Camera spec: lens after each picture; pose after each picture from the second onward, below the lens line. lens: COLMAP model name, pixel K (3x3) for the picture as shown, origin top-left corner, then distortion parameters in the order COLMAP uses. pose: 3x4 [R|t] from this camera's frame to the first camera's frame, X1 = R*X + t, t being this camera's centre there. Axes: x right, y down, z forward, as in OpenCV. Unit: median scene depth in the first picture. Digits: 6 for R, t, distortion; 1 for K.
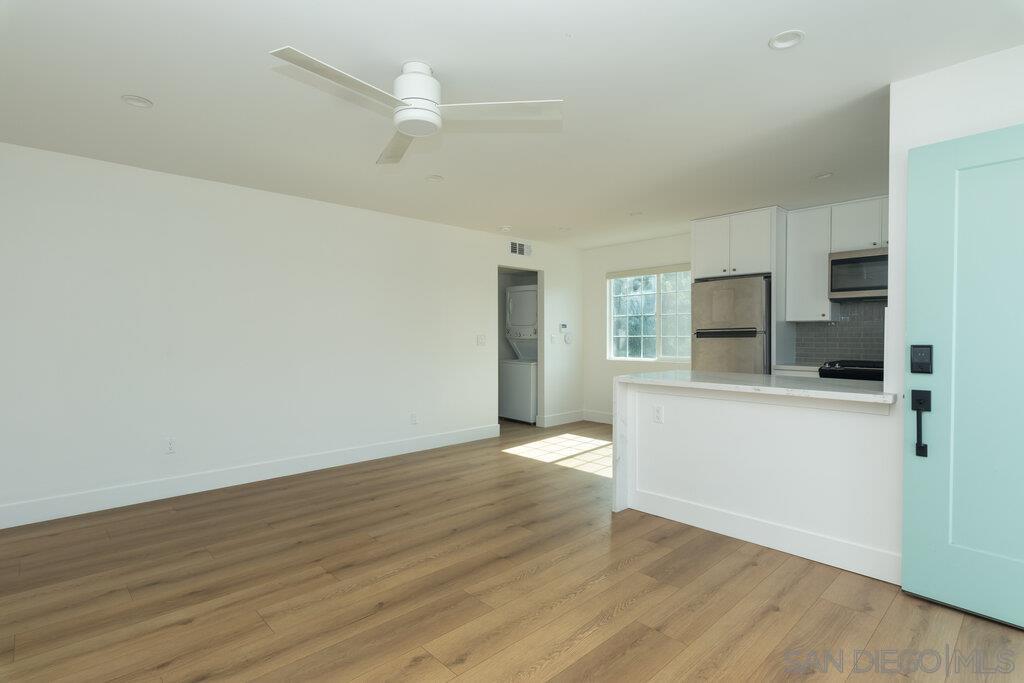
lens RADIAL K [[496.7, 0, 514.3], [0, 496.7, 356.3], [0, 0, 1]] dist [0.001773, -0.000190]
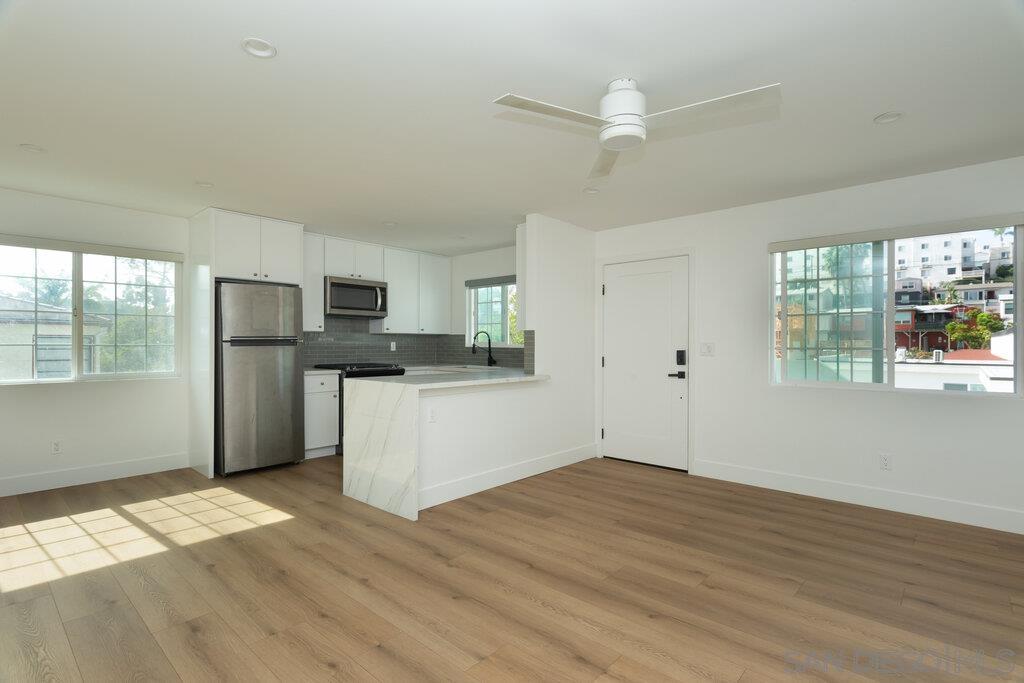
lens RADIAL K [[496.7, 0, 508.0], [0, 496.7, 344.8], [0, 0, 1]] dist [0.001773, -0.000190]
pose [[-0.073006, 0.001637, 0.997330, -0.870191], [0.037574, 0.999293, 0.001110, -0.035973], [-0.996623, 0.037555, -0.073016, 0.942590]]
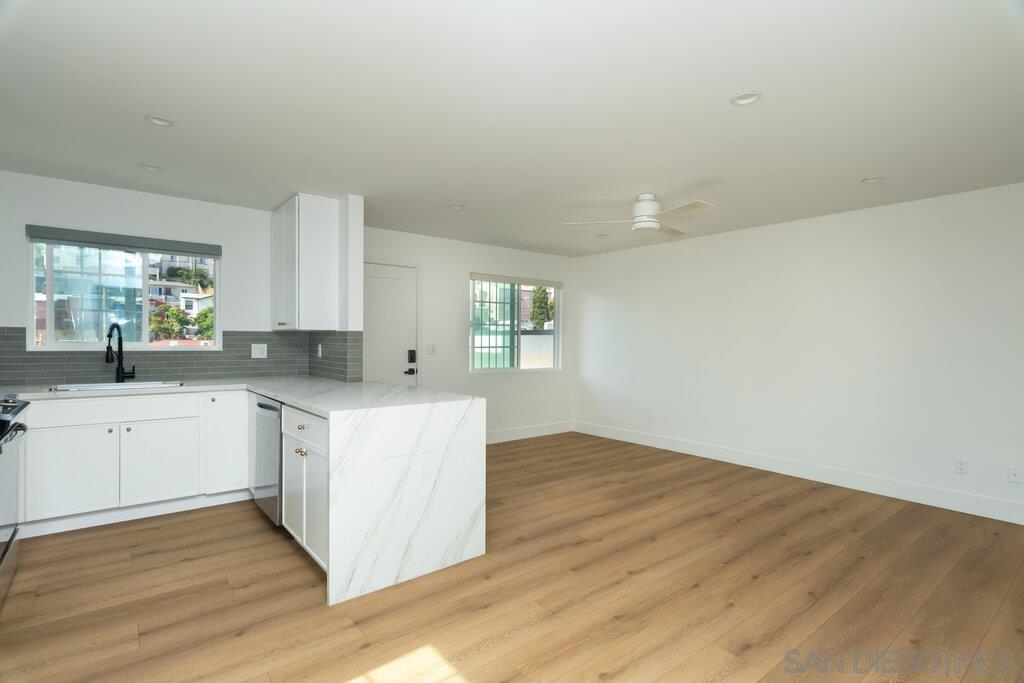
lens RADIAL K [[496.7, 0, 515.4], [0, 496.7, 341.2], [0, 0, 1]] dist [0.001773, -0.000190]
pose [[-0.996668, -0.006276, 0.081319, 0.082474], [-0.002601, 0.998973, 0.045225, -0.107534], [-0.081520, 0.044862, -0.995662, 1.995743]]
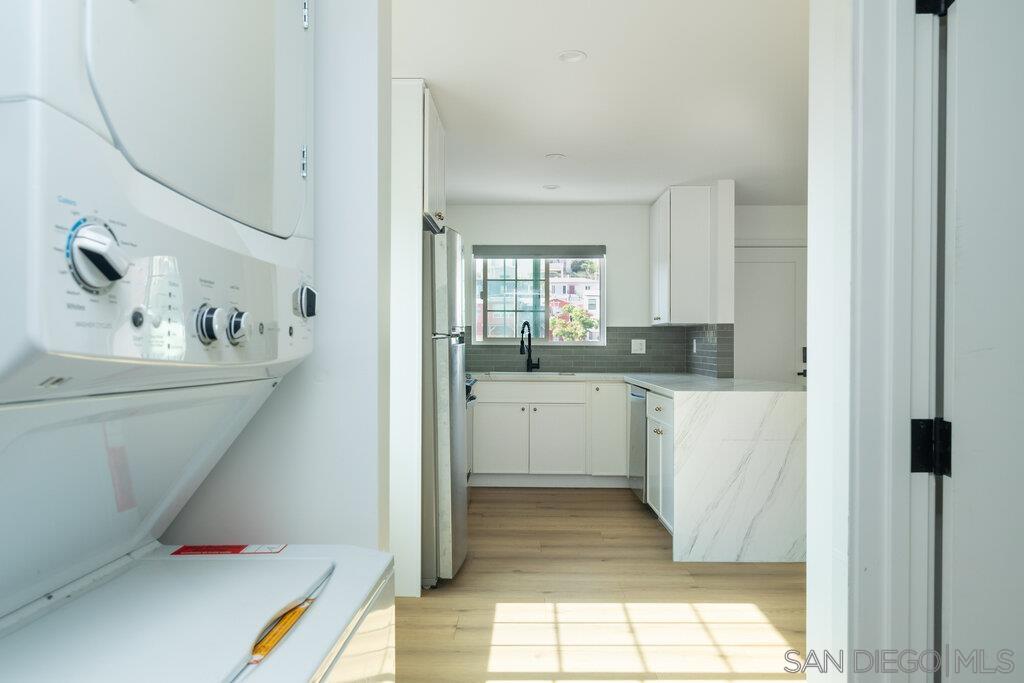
lens RADIAL K [[714.3, 0, 511.6], [0, 714.3, 344.5], [0, 0, 1]] dist [-0.005991, -0.000440]
pose [[-0.713531, -0.002030, 0.700620, -0.241418], [0.028044, 0.999112, 0.031455, -0.092944], [-0.700062, 0.042093, -0.712841, 2.347073]]
